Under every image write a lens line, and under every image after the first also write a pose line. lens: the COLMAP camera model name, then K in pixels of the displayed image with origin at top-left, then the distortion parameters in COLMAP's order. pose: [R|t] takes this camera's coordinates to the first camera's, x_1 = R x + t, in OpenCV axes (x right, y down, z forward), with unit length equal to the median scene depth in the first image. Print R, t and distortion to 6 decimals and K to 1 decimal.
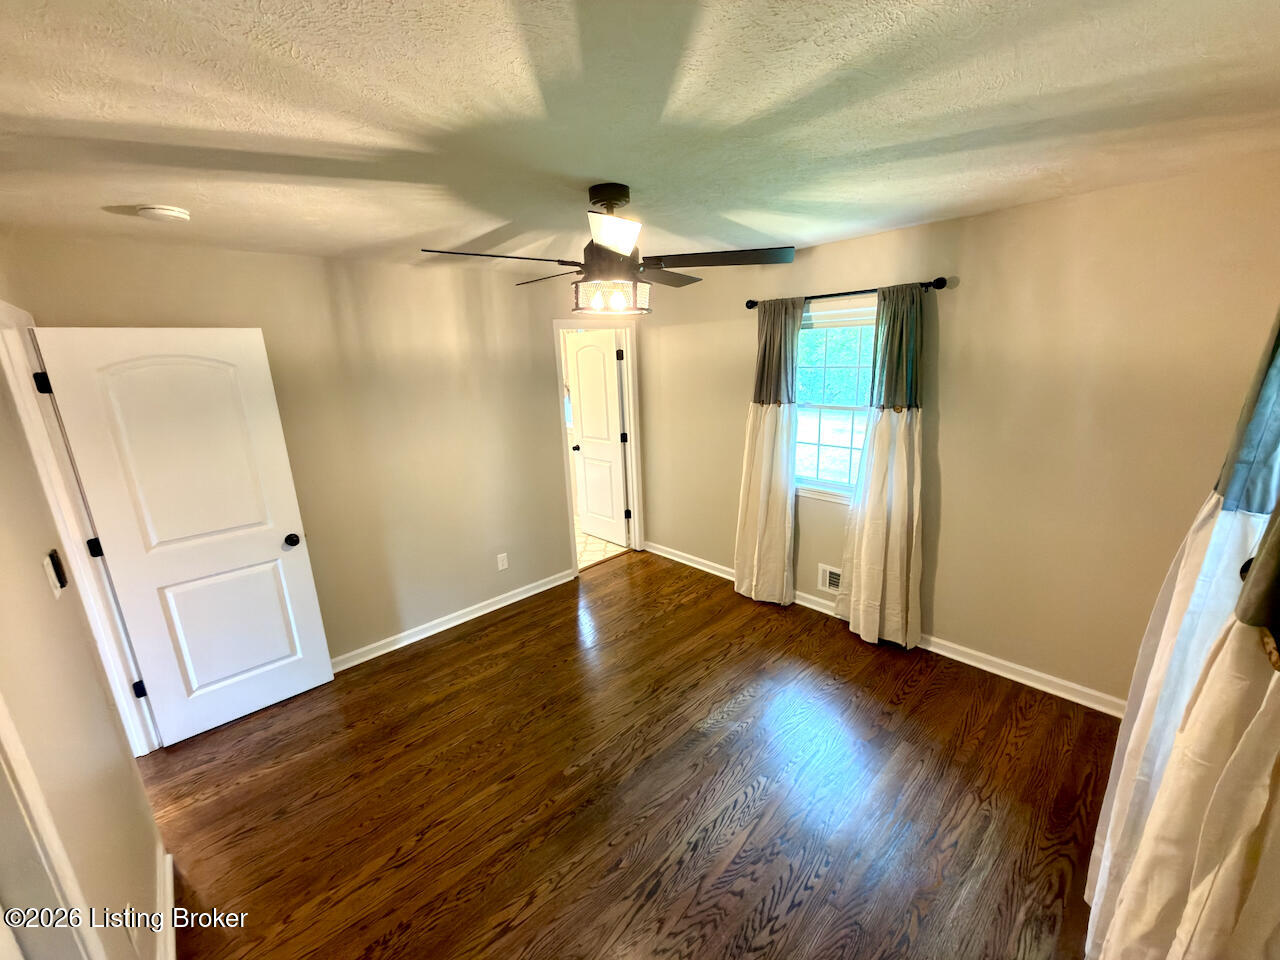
lens RADIAL K [[509.6, 0, 640.0], [0, 509.6, 480.0], [0, 0, 1]] dist [-0.002967, -0.000339]
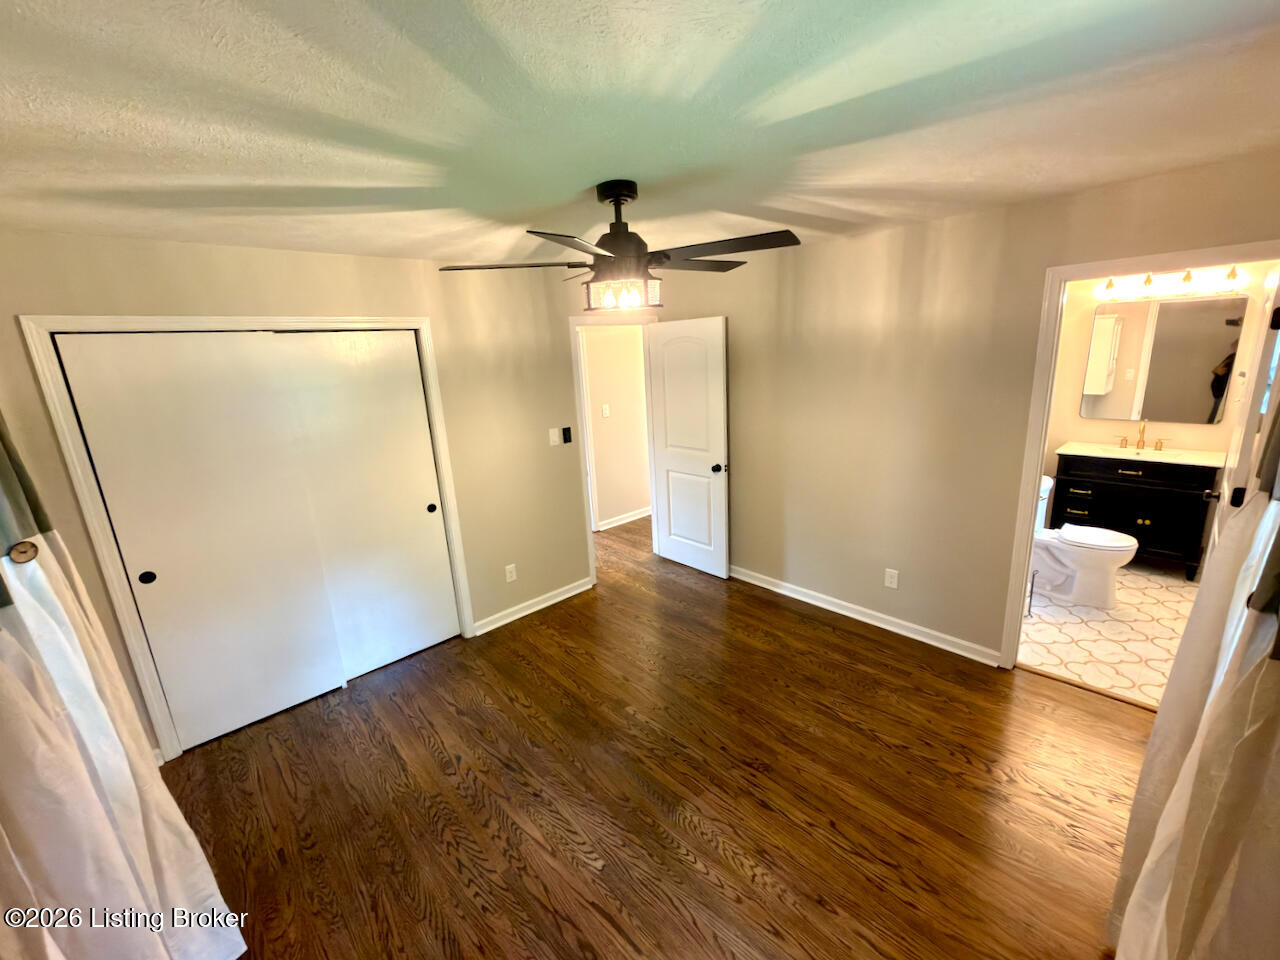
lens RADIAL K [[521.4, 0, 641.0], [0, 521.4, 490.9], [0, 0, 1]] dist [-0.000794, 0.000092]
pose [[-0.005042, 0.302091, -0.953266, 0.885437], [-0.191000, 0.935437, 0.297451, -0.264742], [0.981577, 0.183574, 0.052983, 0.916143]]
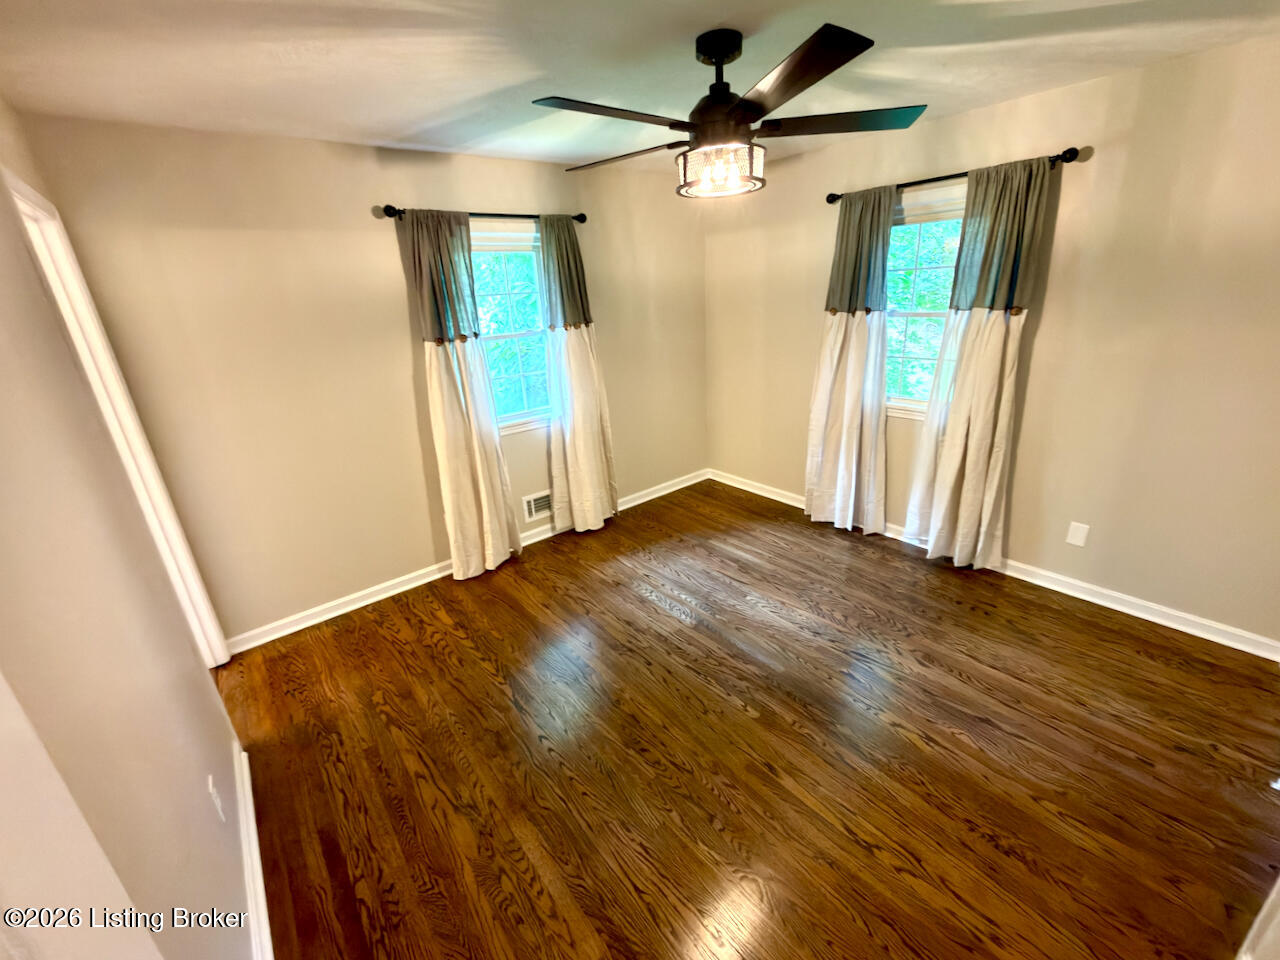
lens RADIAL K [[530.2, 0, 640.0], [0, 530.2, 480.0], [0, 0, 1]] dist [-0.000264, 0.000075]
pose [[0.069520, -0.309095, 0.948487, -0.976128], [0.292572, 0.915295, 0.276834, -0.142286], [-0.953713, 0.258255, 0.154064, 0.986873]]
